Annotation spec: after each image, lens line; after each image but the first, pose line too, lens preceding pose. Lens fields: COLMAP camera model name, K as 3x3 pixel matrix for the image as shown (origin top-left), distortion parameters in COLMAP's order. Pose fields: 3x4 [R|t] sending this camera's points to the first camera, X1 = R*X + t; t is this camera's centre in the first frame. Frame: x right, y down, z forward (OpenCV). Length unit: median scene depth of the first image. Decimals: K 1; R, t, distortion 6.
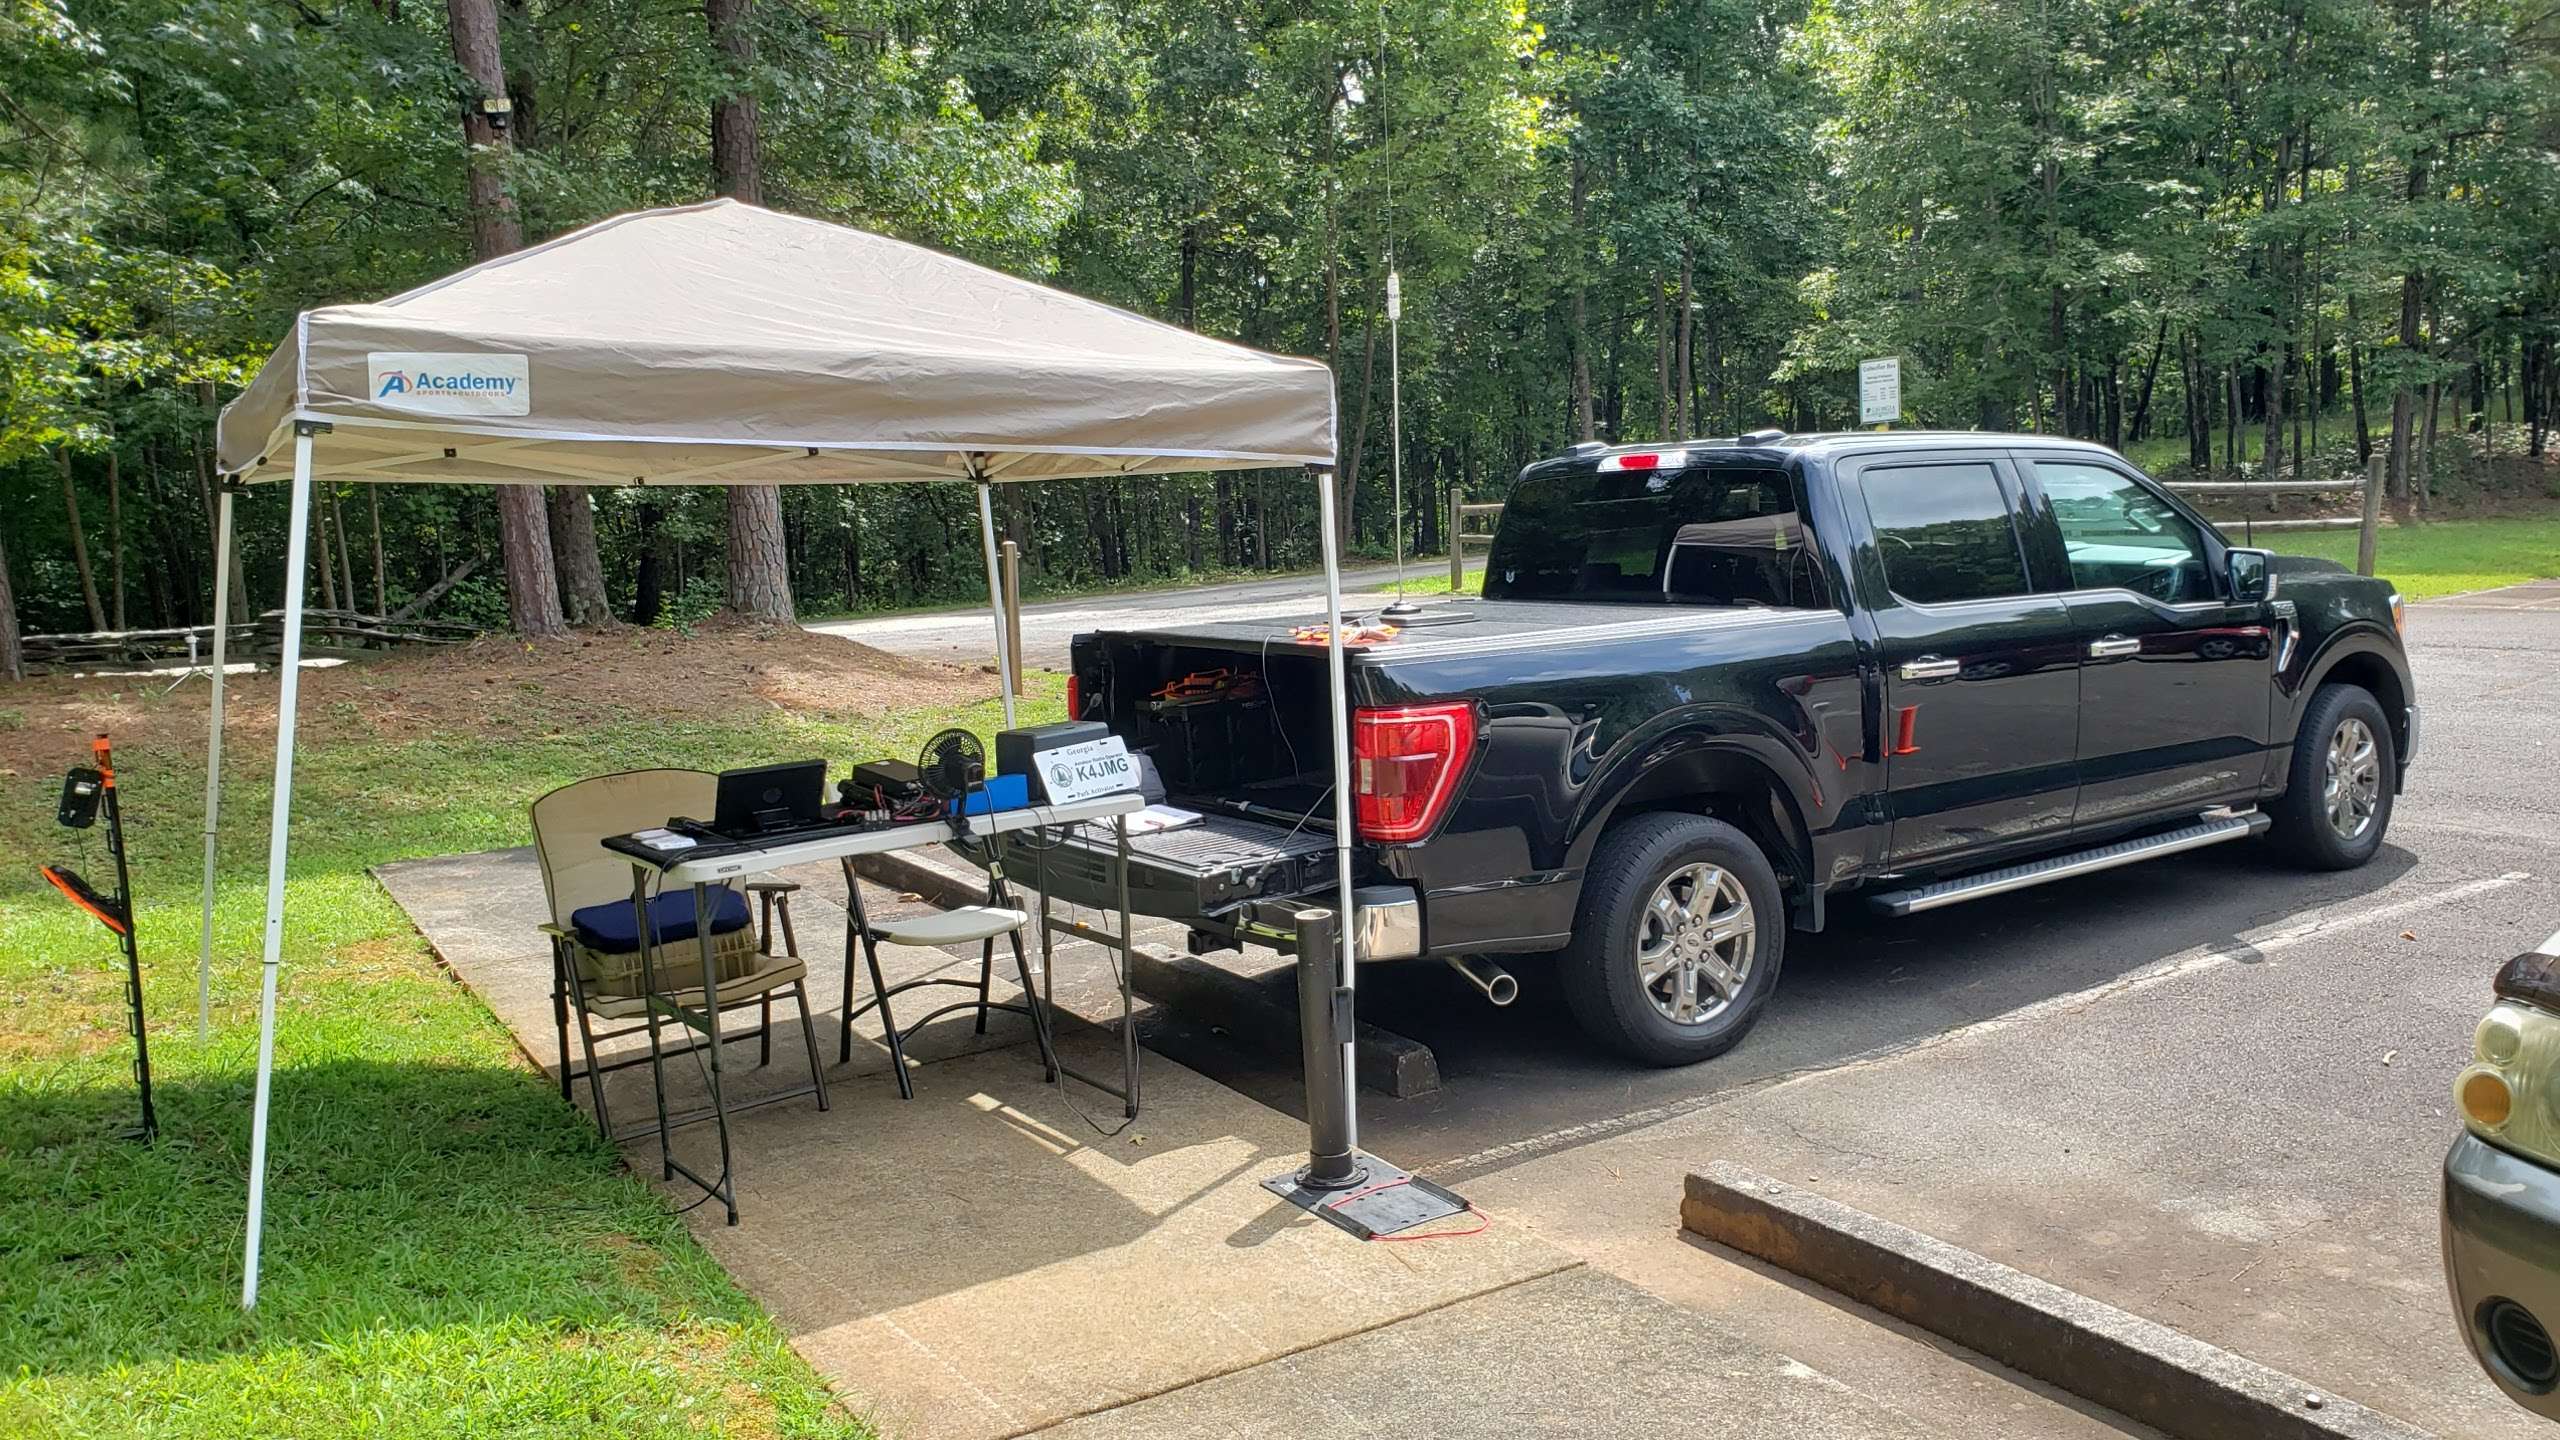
lens RADIAL K [[1988.8, 0, 1287.7], [0, 1988.8, 727.3], [0, 0, 1]] dist [0.062357, -0.082353]
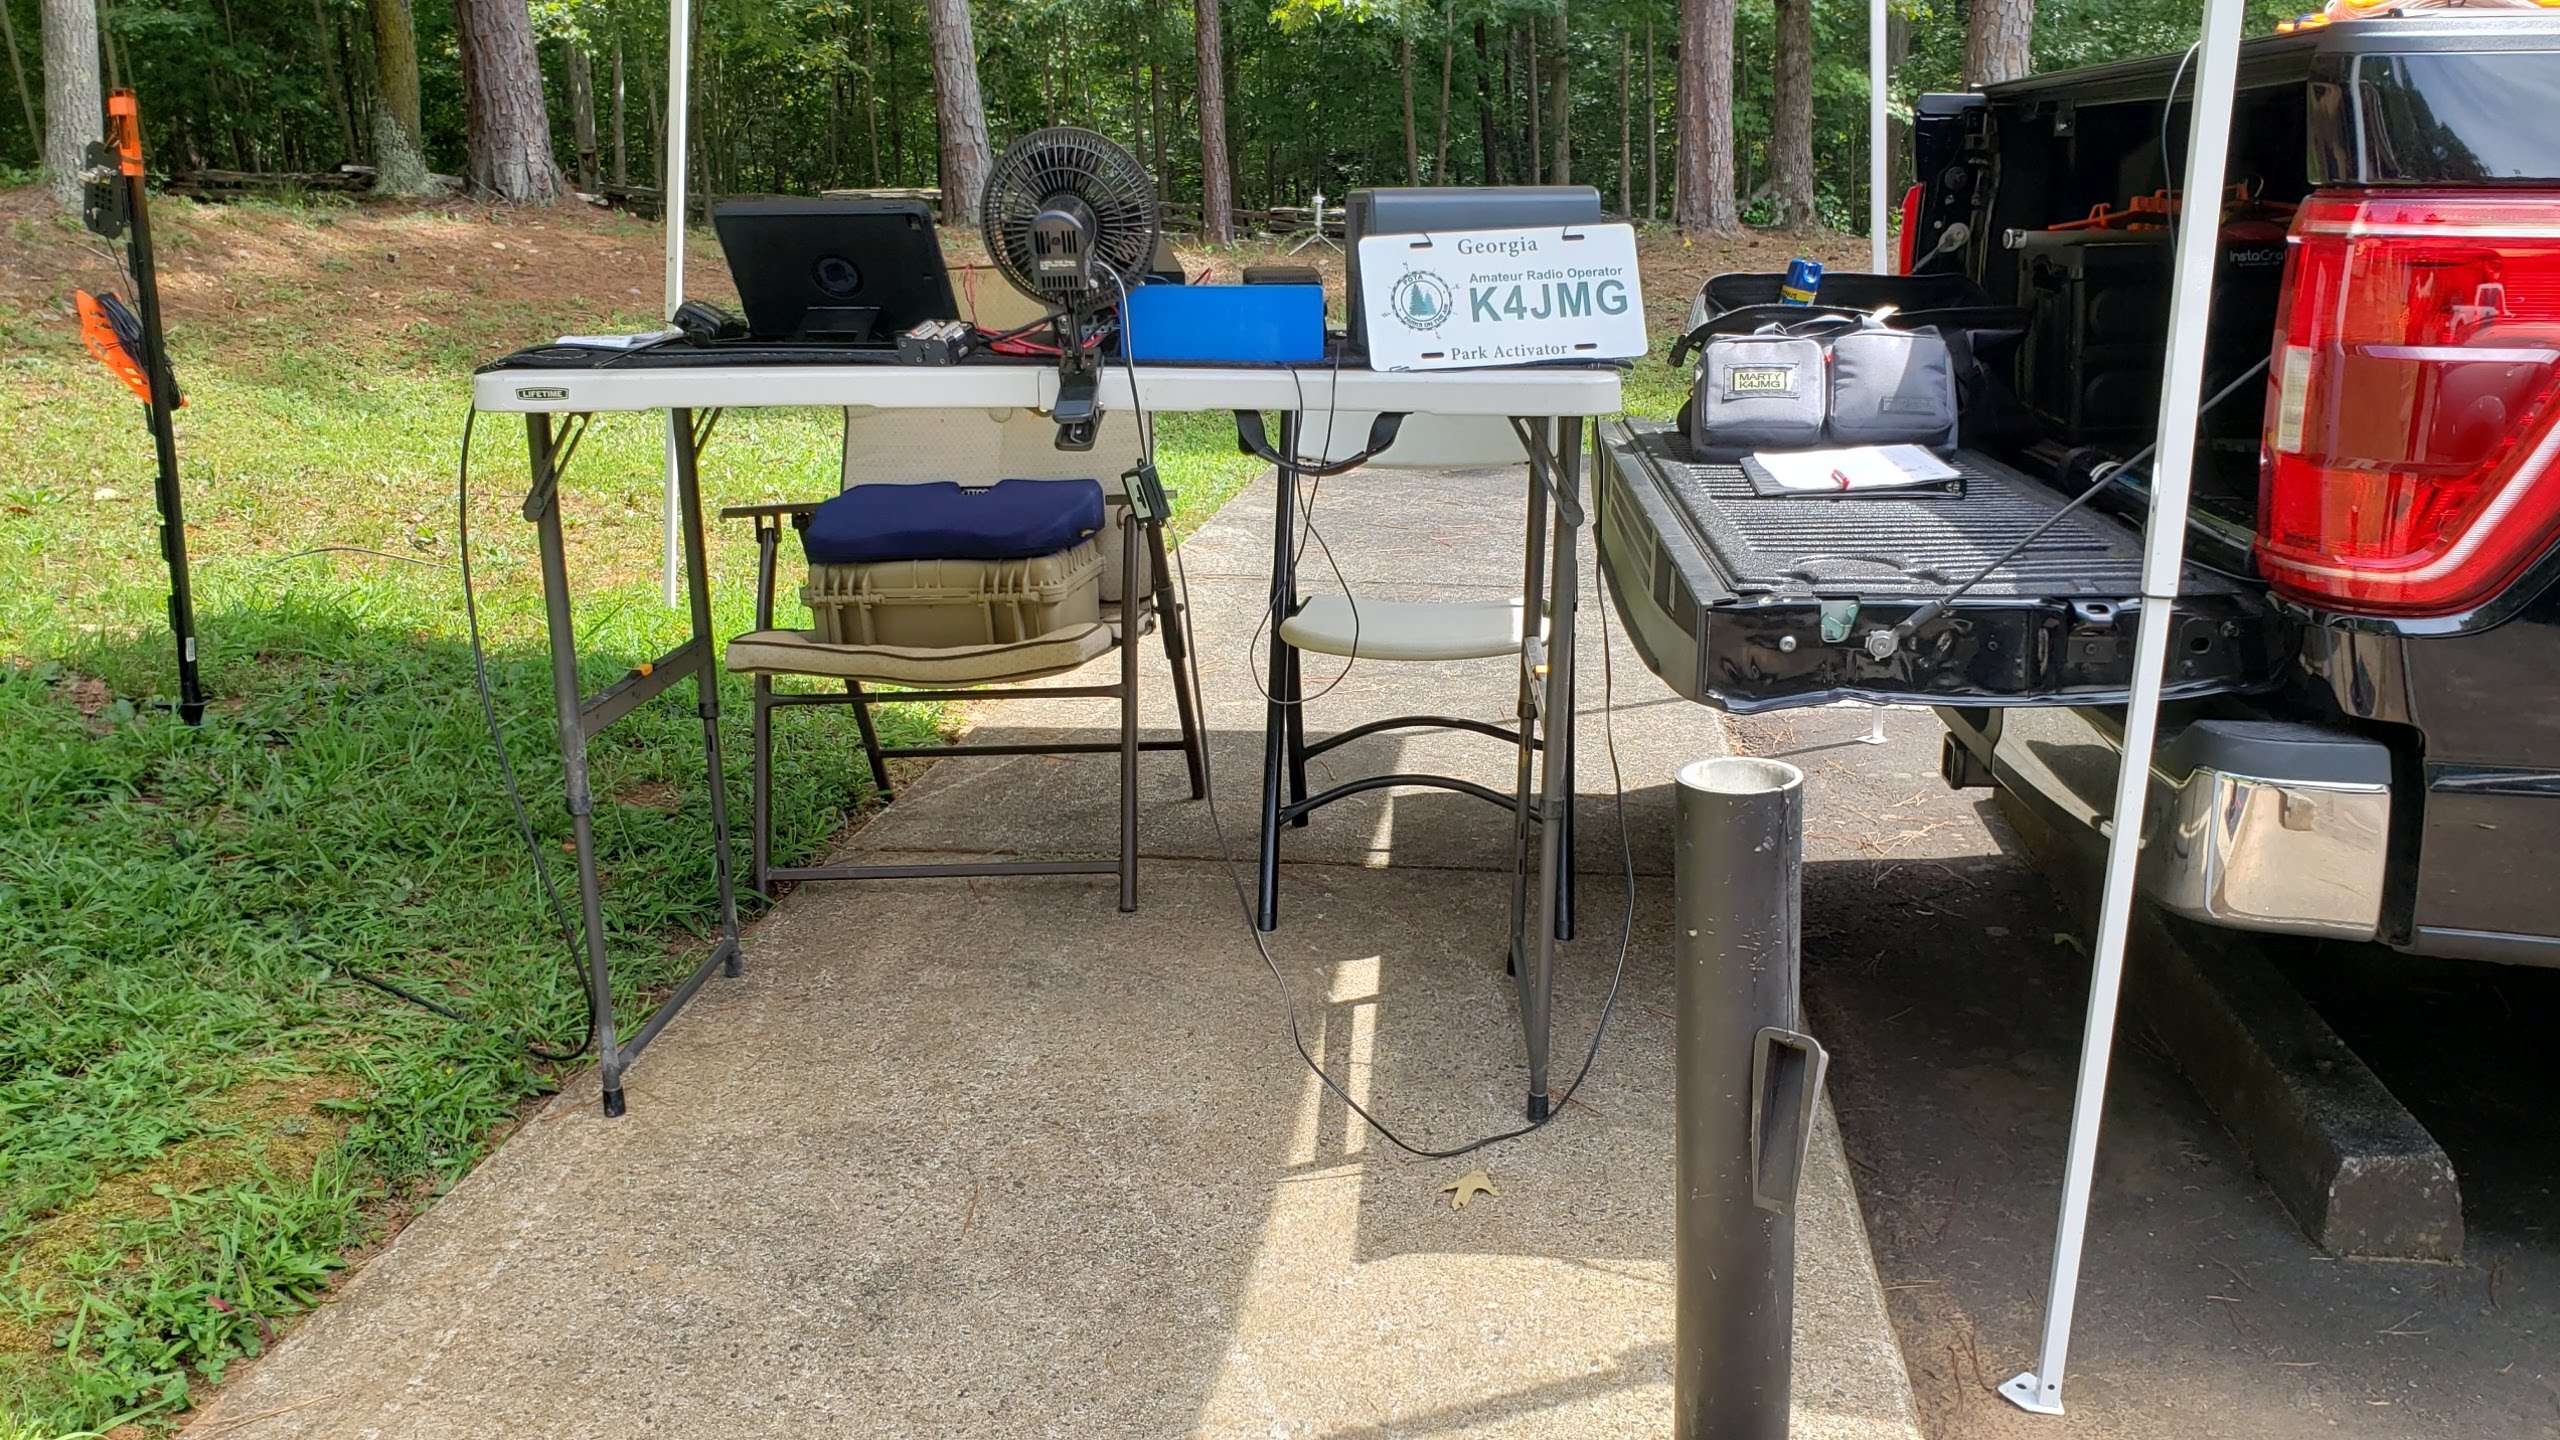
lens RADIAL K [[1988.8, 0, 1287.7], [0, 1988.8, 727.3], [0, 0, 1]] dist [0.062357, -0.082353]
pose [[0.784907, 0.208021, -0.583650, 0.115244], [-0.107940, 0.973462, 0.201795, 0.028377], [0.610139, -0.095391, 0.786531, 0.621207]]
